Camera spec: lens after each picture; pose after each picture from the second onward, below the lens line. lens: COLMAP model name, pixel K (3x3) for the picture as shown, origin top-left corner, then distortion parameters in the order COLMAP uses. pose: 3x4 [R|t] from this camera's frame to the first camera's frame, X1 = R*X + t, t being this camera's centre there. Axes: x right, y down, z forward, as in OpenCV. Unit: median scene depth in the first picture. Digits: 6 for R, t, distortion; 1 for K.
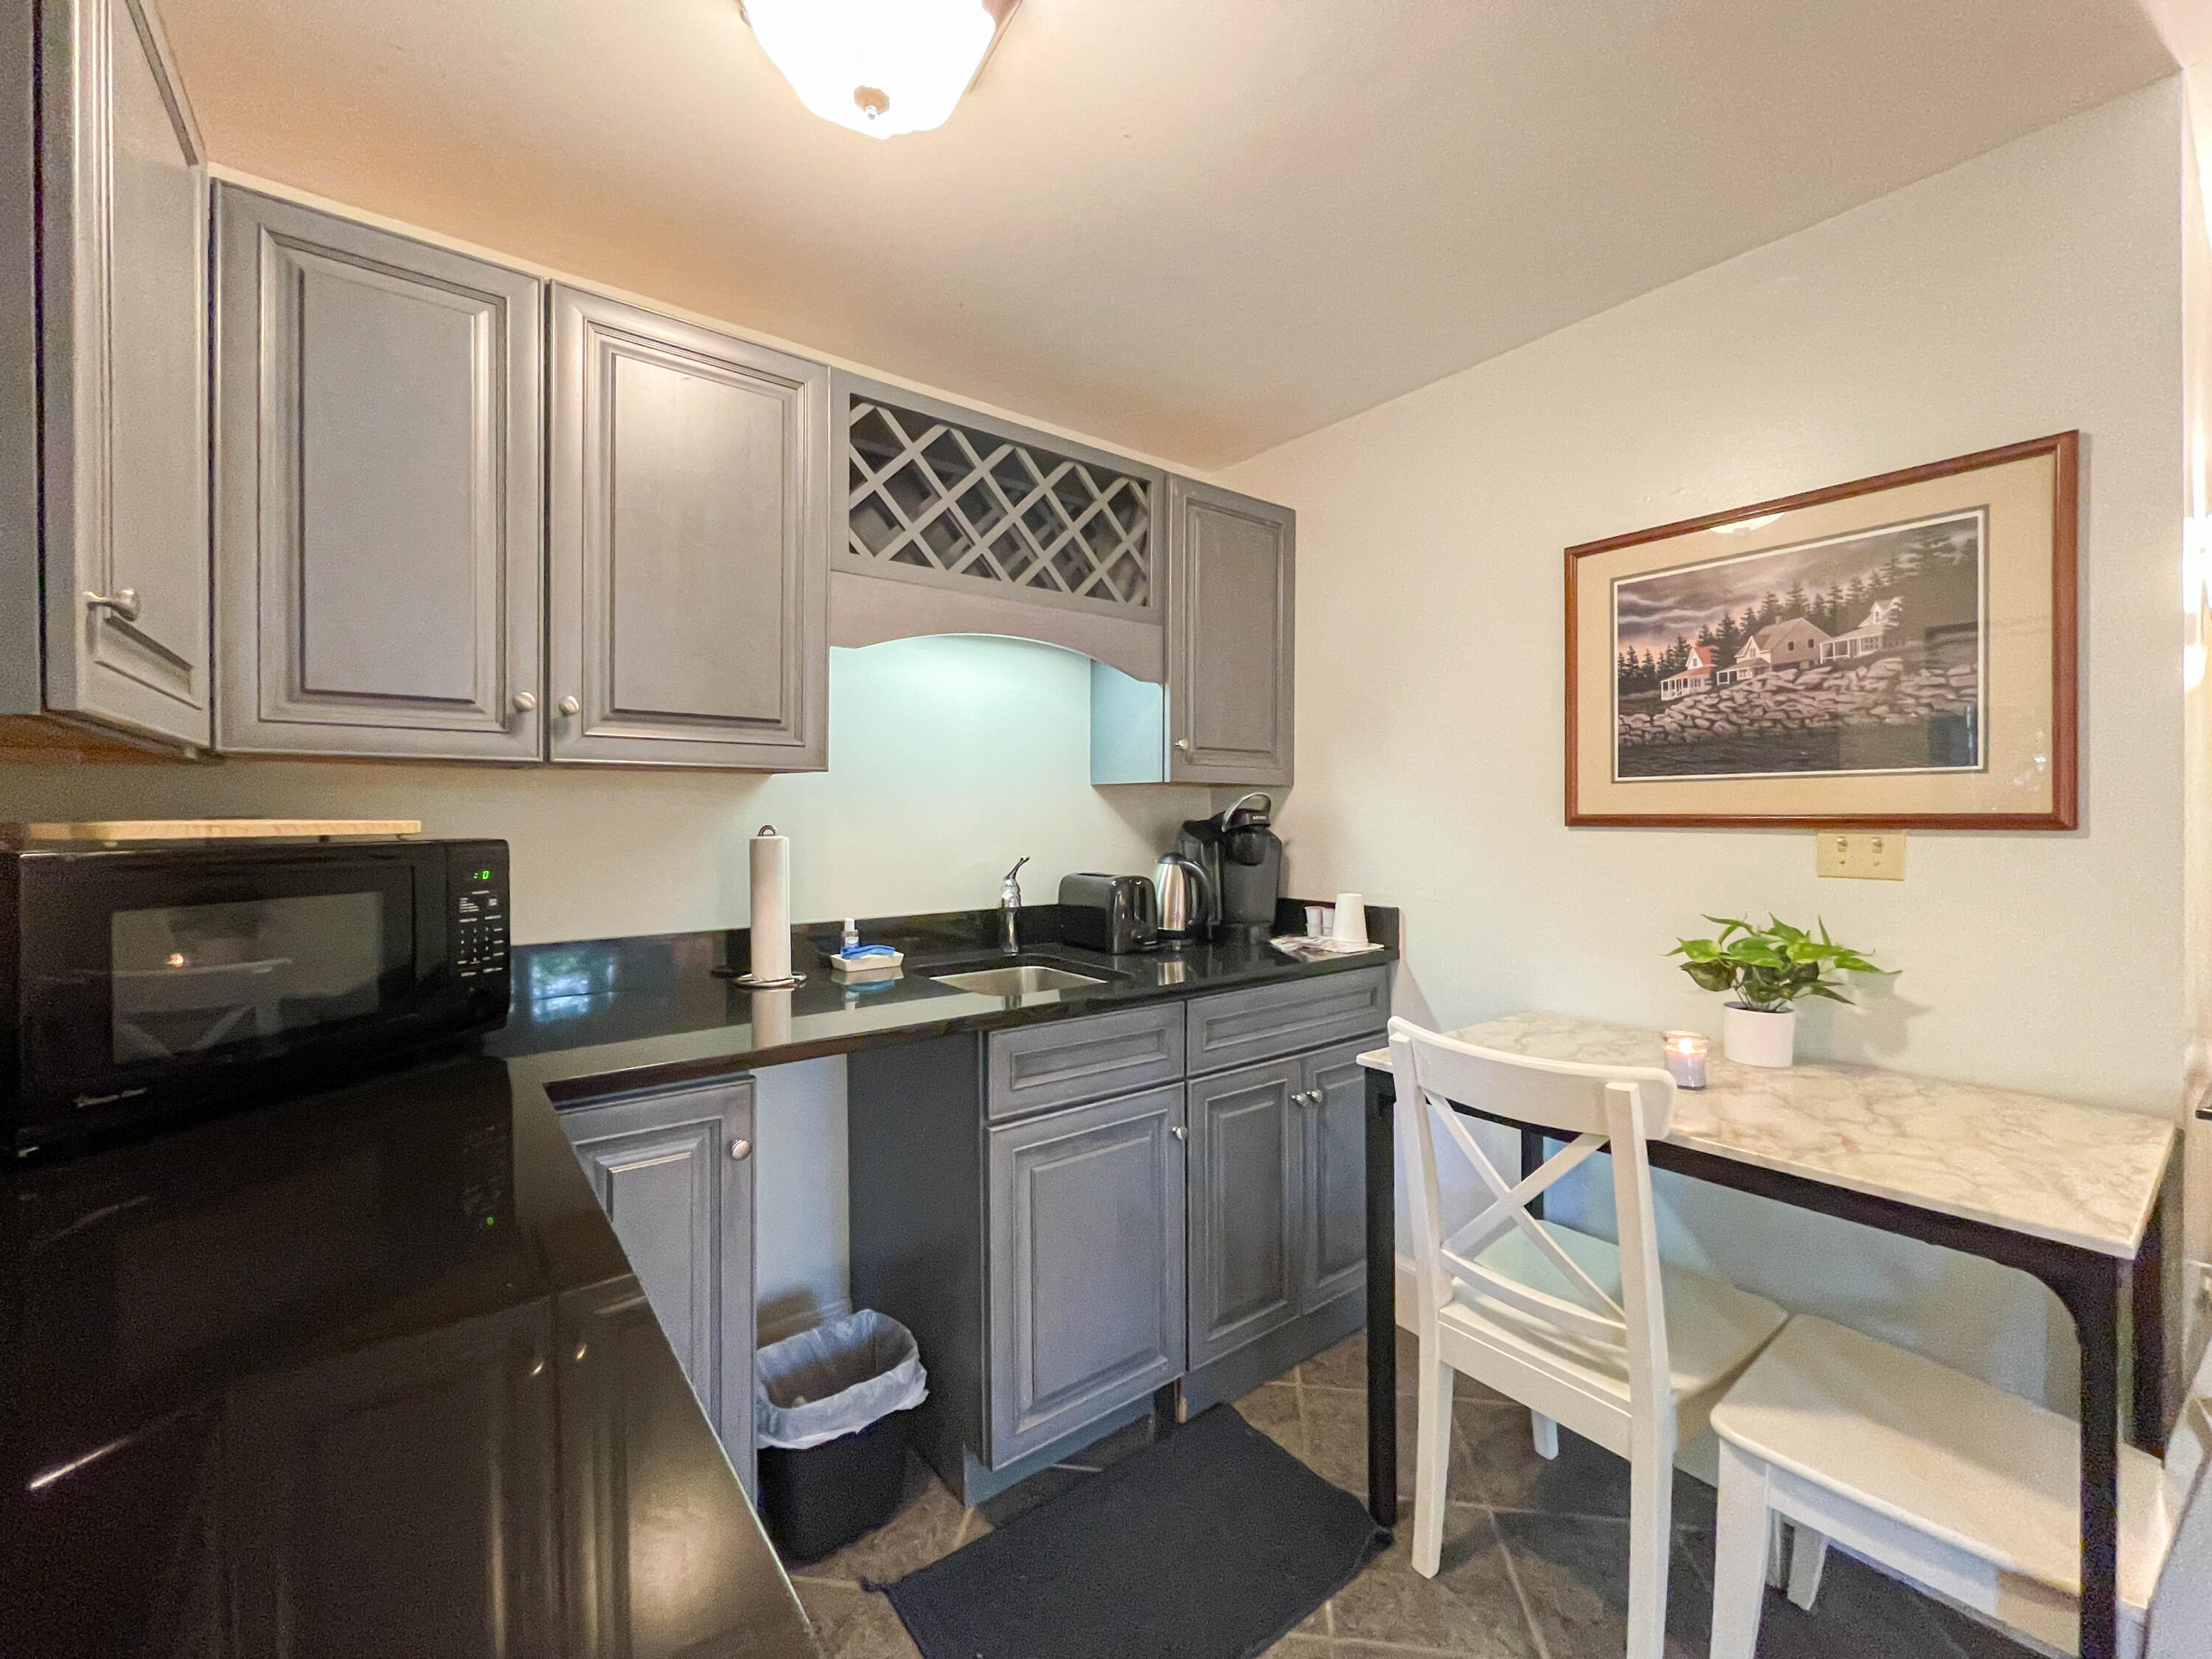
lens RADIAL K [[902.9, 0, 1097.9], [0, 902.9, 818.9], [0, 0, 1]] dist [-0.000080, 0.000117]
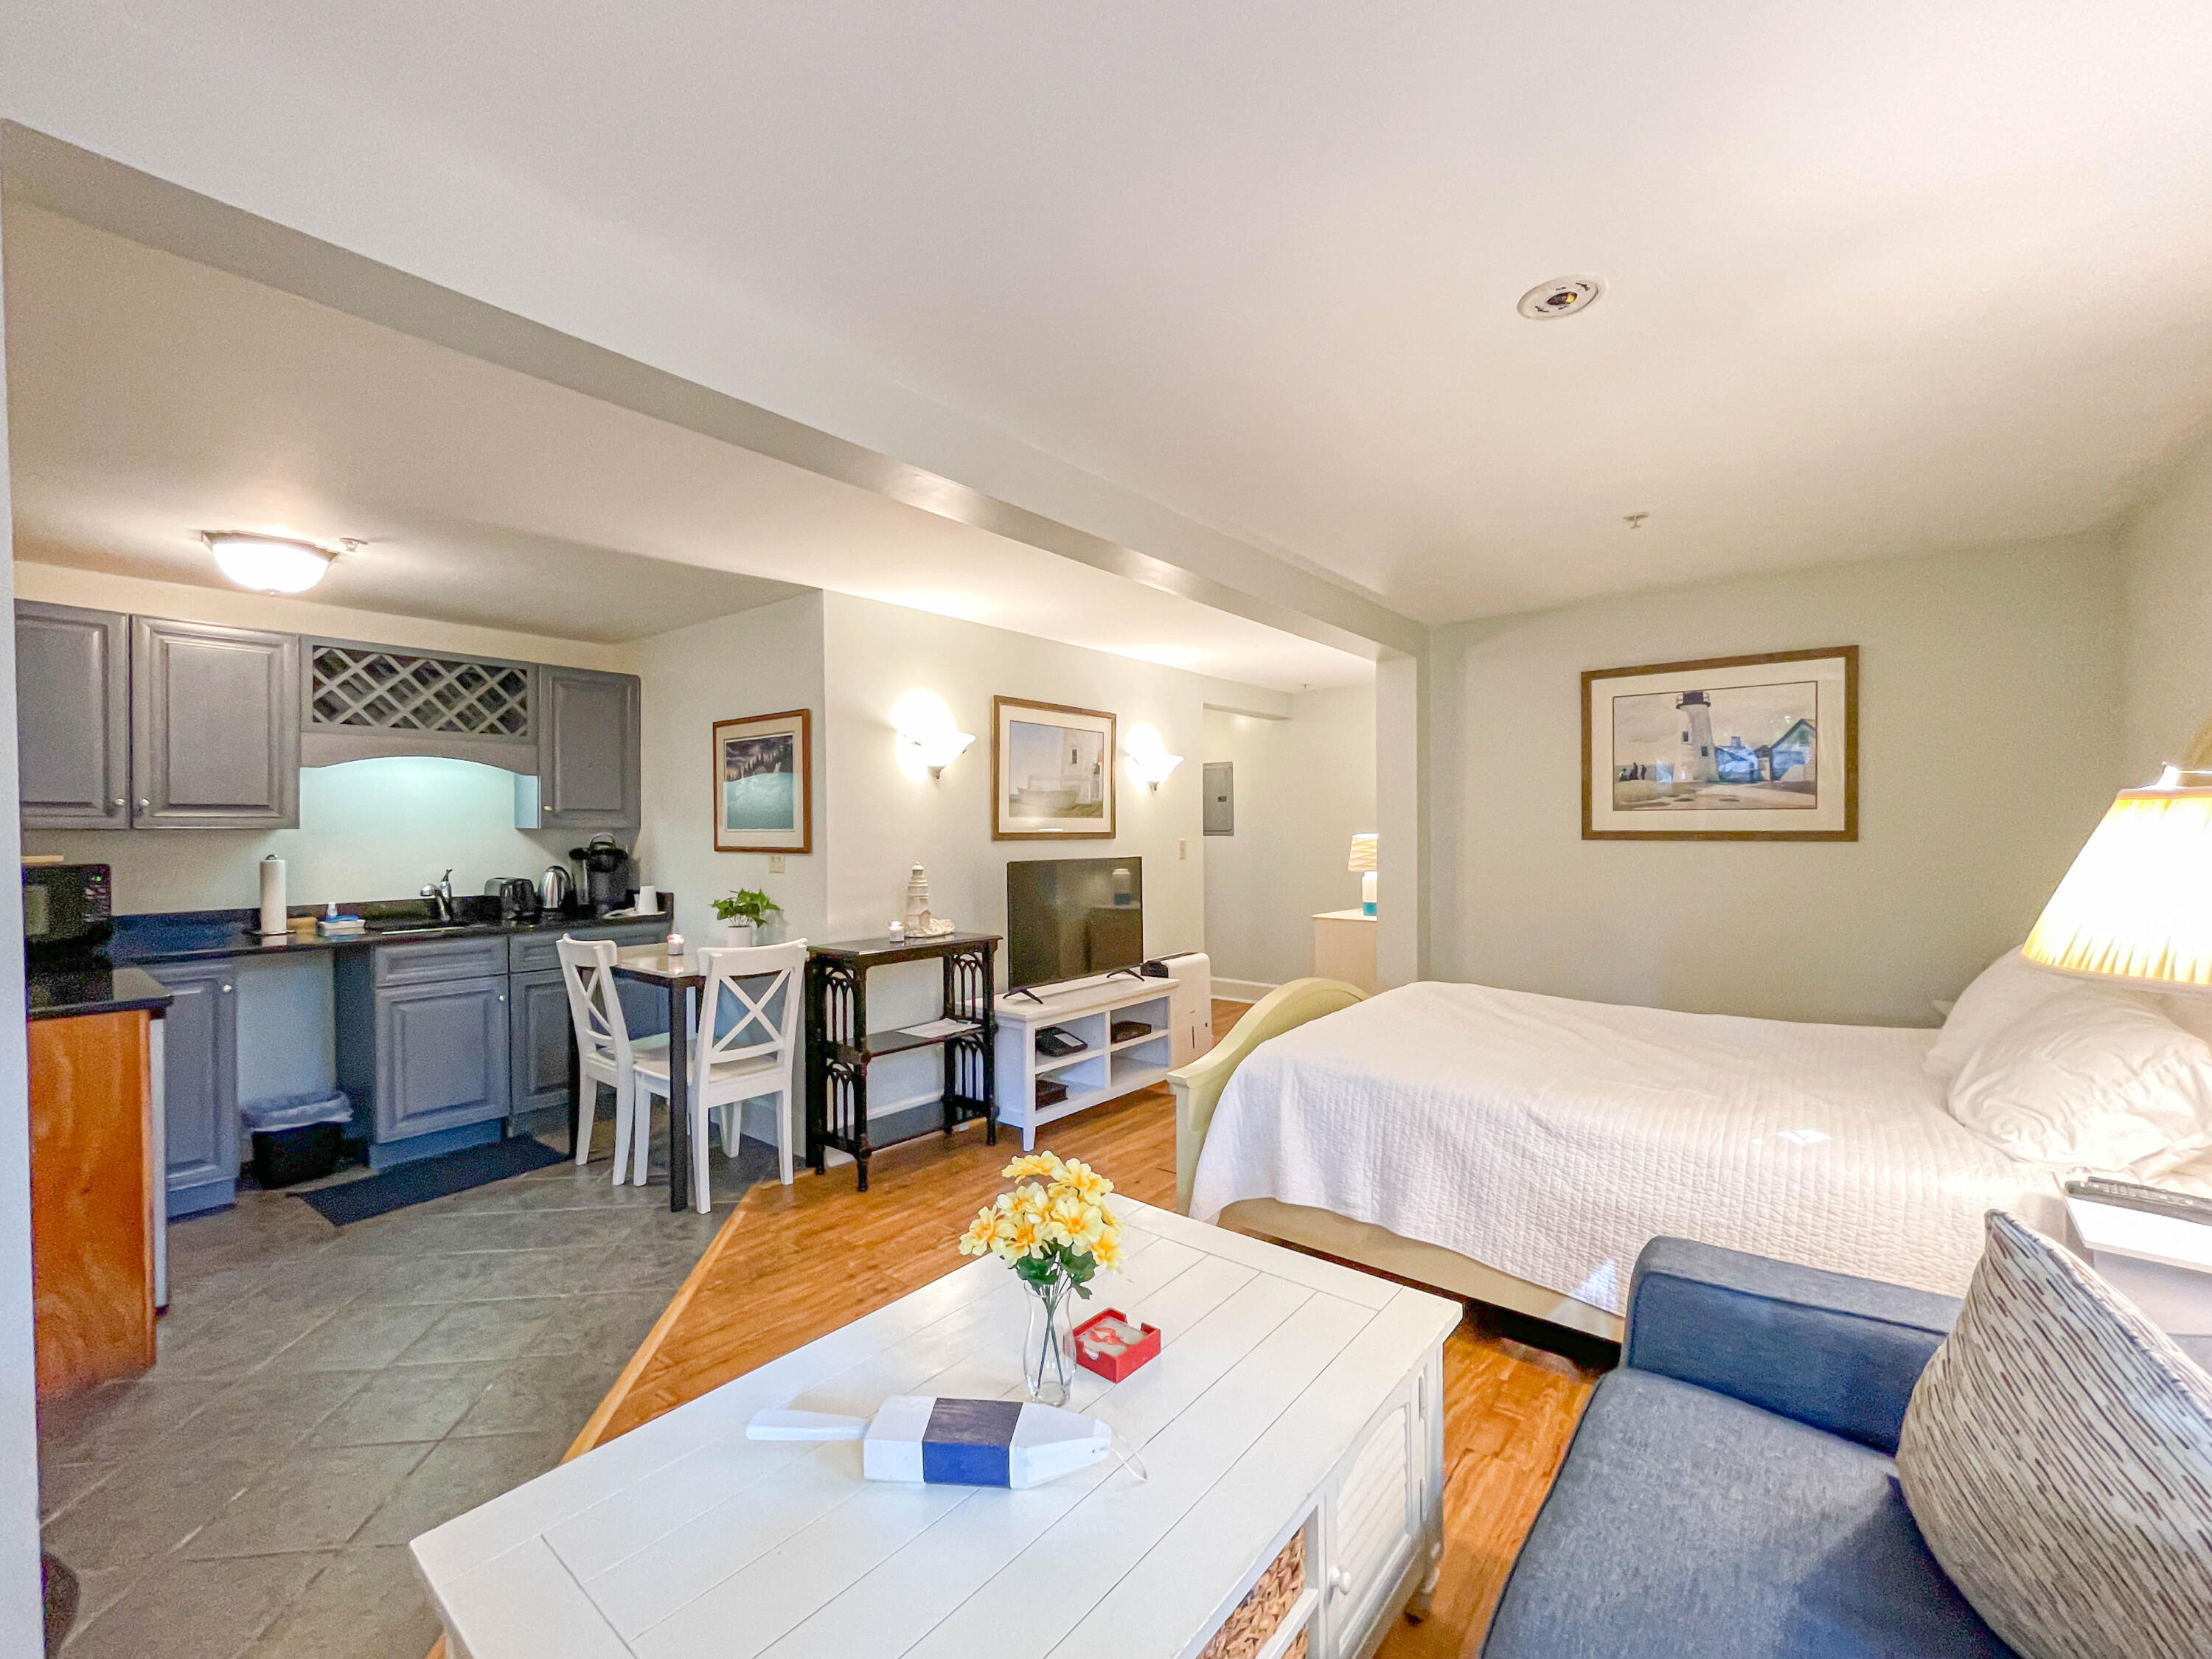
lens RADIAL K [[904.4, 0, 1093.0], [0, 904.4, 835.7], [0, 0, 1]] dist [-0.002981, -0.000457]
pose [[0.971109, -0.004460, 0.238593, 0.957159], [0.003555, 0.999985, 0.004221, -0.038358], [-0.238608, -0.003251, 0.971111, -1.419202]]
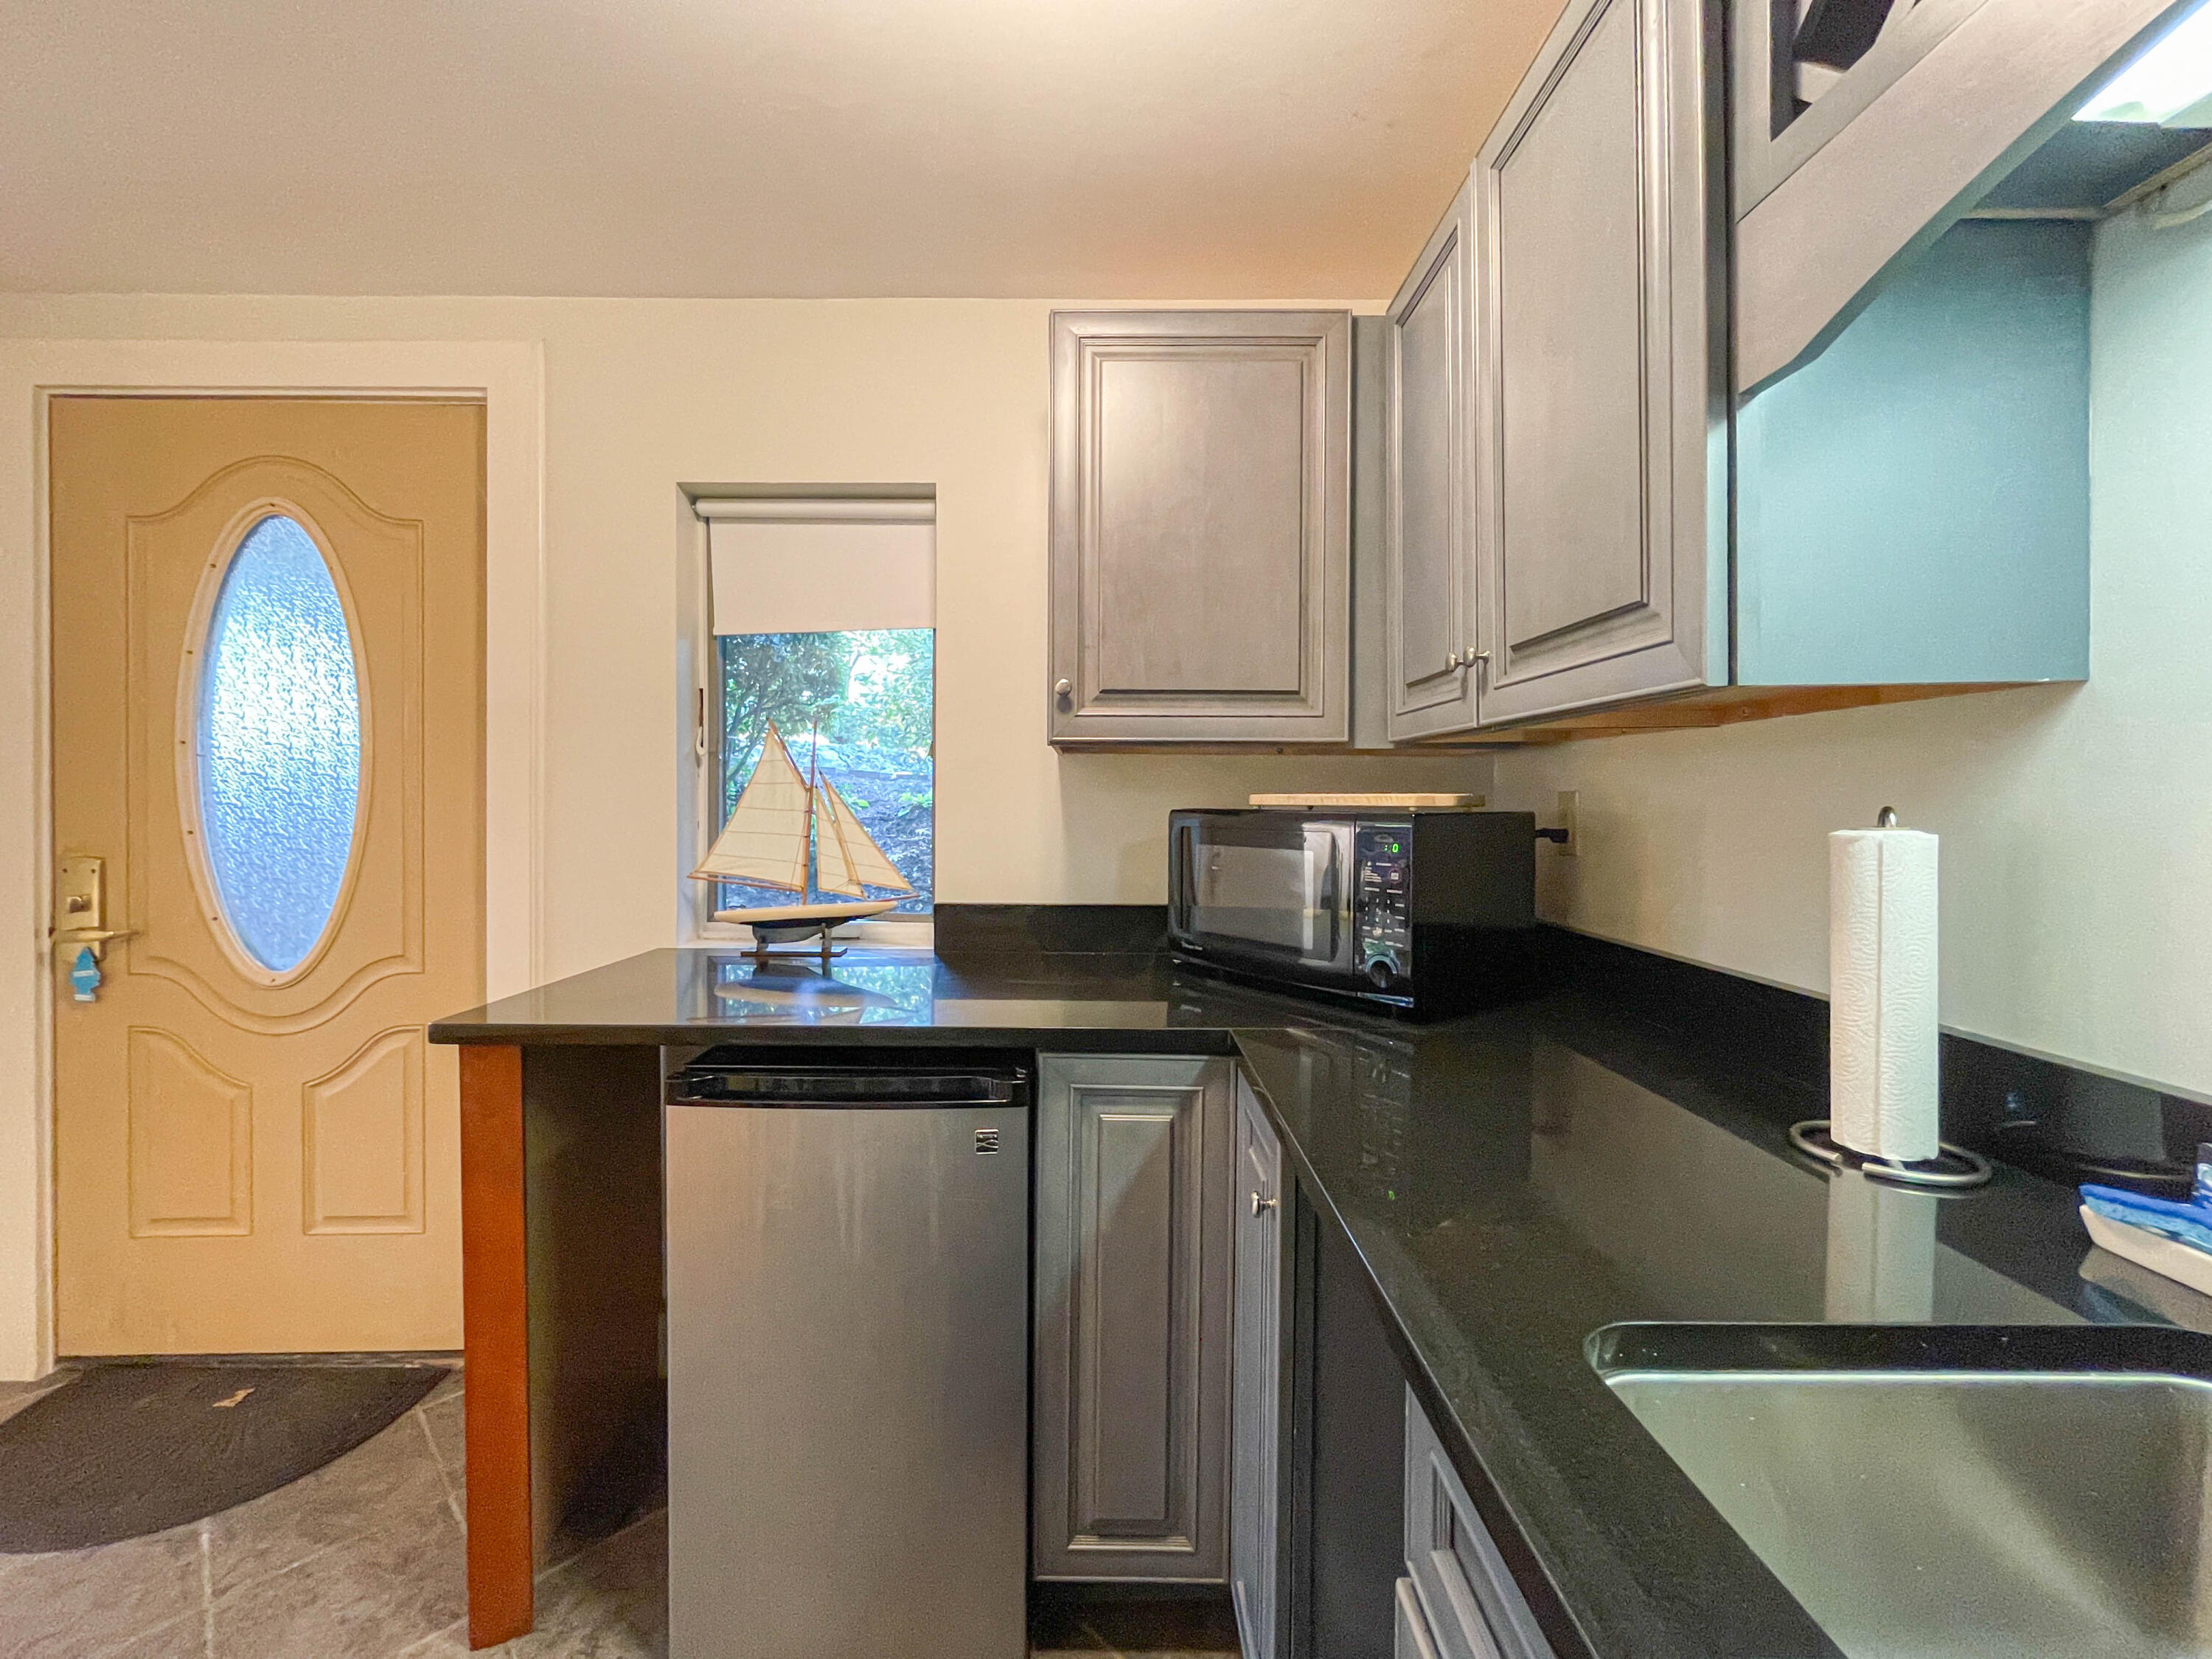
lens RADIAL K [[902.9, 0, 1097.9], [0, 902.9, 818.9], [0, 0, 1]] dist [-0.000080, 0.000117]
pose [[-0.597244, 0.008442, -0.802016, 0.240591], [-0.009477, 0.999801, 0.017581, 0.012269], [0.802004, 0.018101, -0.597044, 0.993460]]
